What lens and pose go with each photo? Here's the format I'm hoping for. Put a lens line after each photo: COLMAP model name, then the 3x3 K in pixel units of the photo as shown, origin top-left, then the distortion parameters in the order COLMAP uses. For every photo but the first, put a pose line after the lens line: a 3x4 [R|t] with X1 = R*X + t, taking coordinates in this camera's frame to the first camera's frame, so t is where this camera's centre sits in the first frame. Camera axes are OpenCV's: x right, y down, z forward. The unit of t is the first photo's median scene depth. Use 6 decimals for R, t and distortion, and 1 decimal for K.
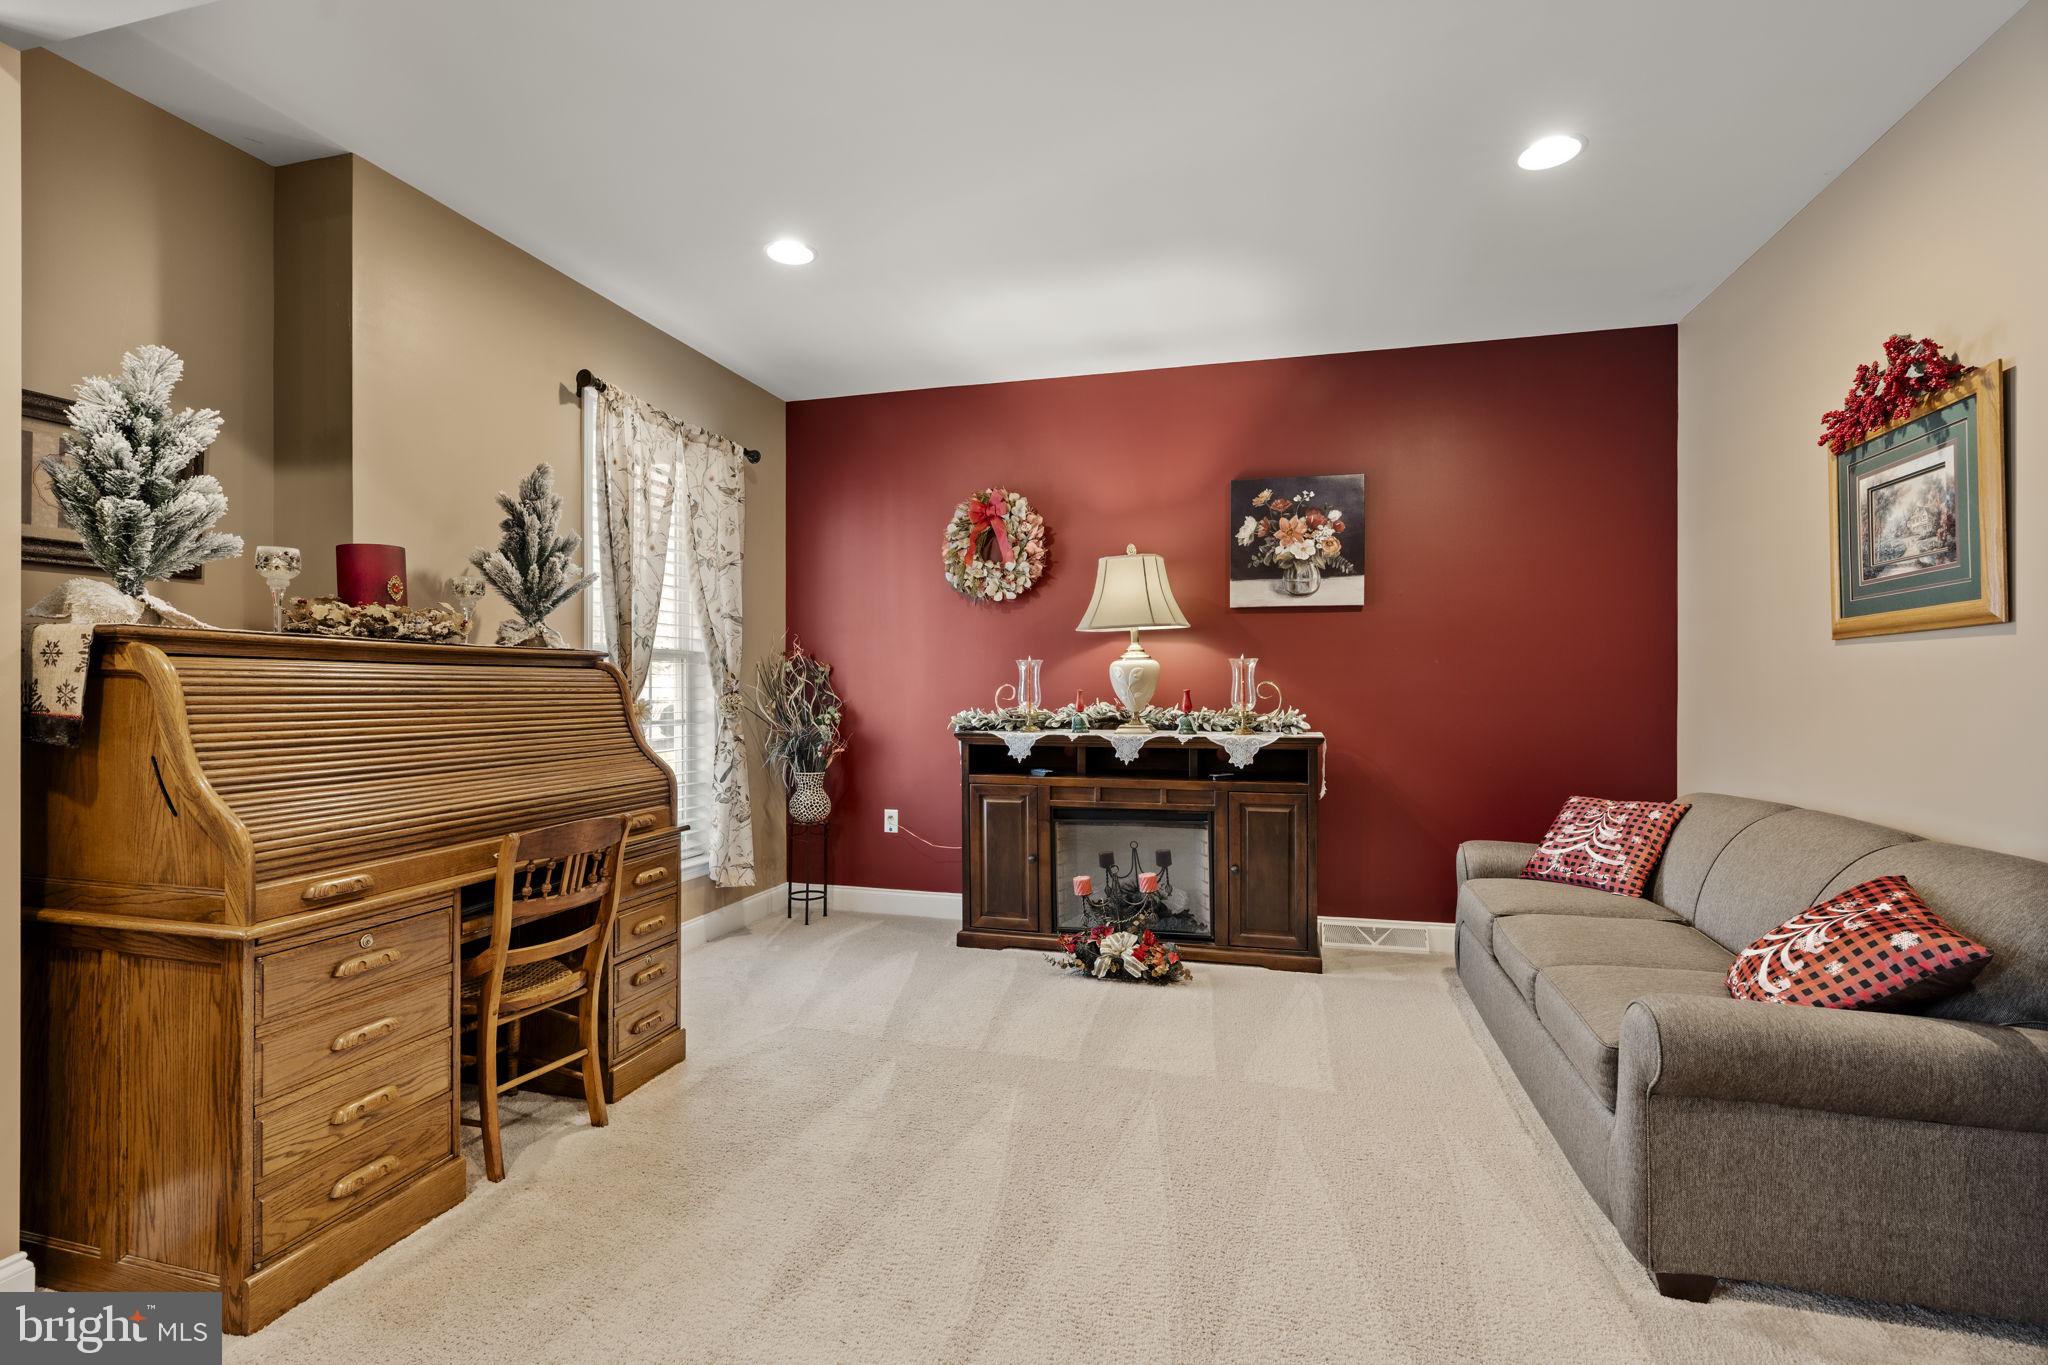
lens RADIAL K [[938.1, 0, 1024.0], [0, 938.1, 682.5], [0, 0, 1]] dist [-0.000356, -0.000001]
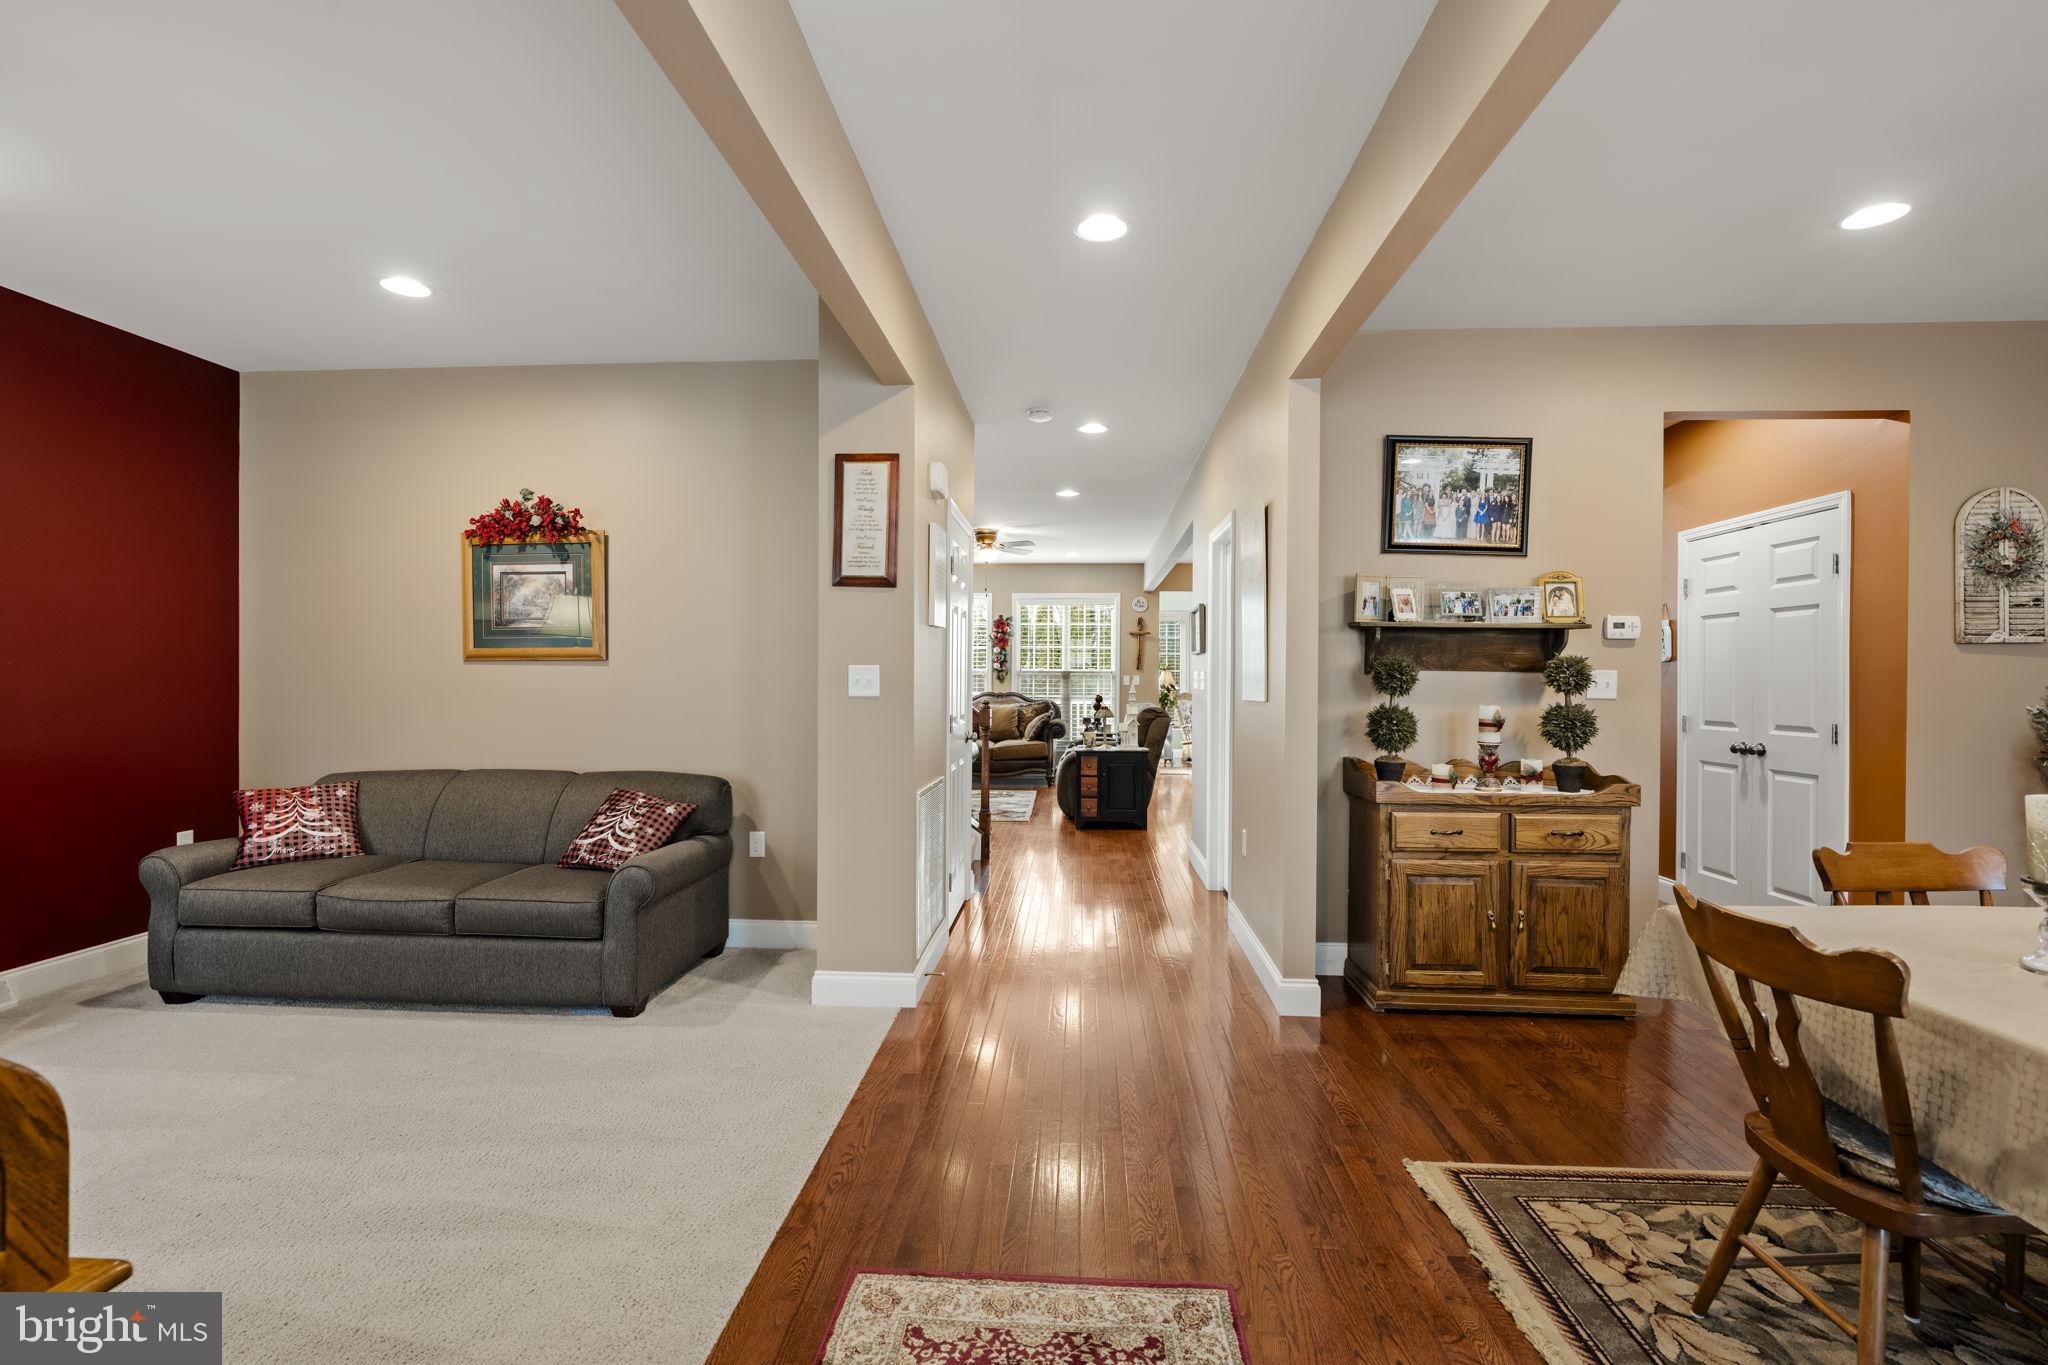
lens RADIAL K [[927.3, 0, 1034.9], [0, 927.3, 673.5], [0, 0, 1]] dist [-0.000091, 0.000024]
pose [[-0.195497, -0.002978, 0.980700, -0.901471], [-0.009365, 0.999955, 0.001170, -0.037433], [-0.980660, -0.008956, -0.195516, 0.389353]]
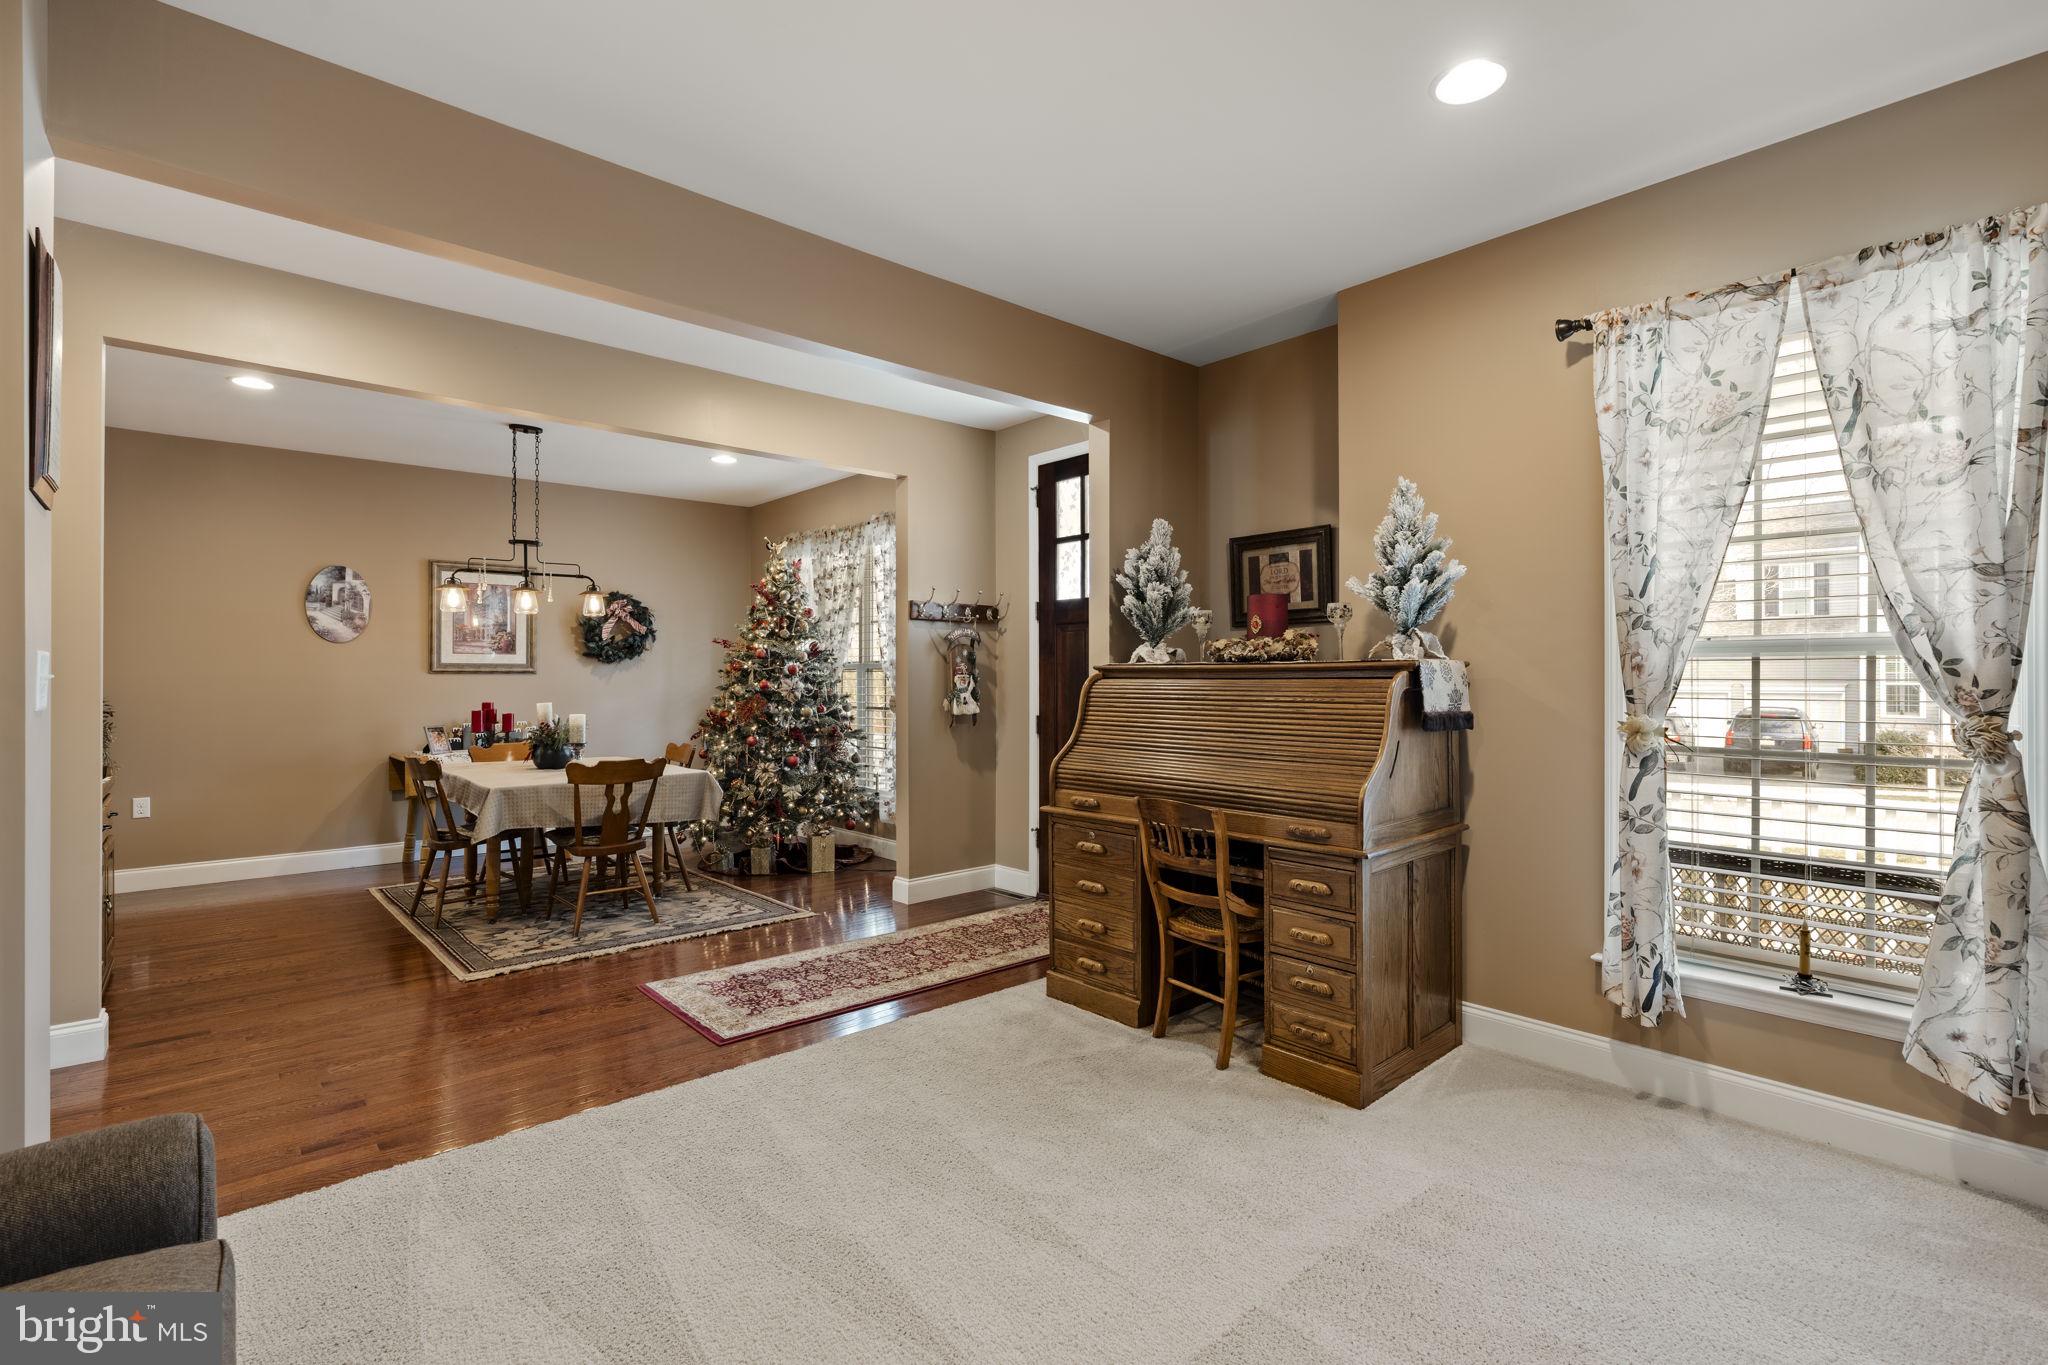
lens RADIAL K [[927.3, 0, 1034.9], [0, 927.3, 673.5], [0, 0, 1]] dist [-0.000091, 0.000024]
pose [[-0.546886, -0.003431, -0.837200, 0.624201], [0.006652, 0.999942, -0.008443, -0.016827], [0.837180, -0.010186, -0.546832, 1.367912]]
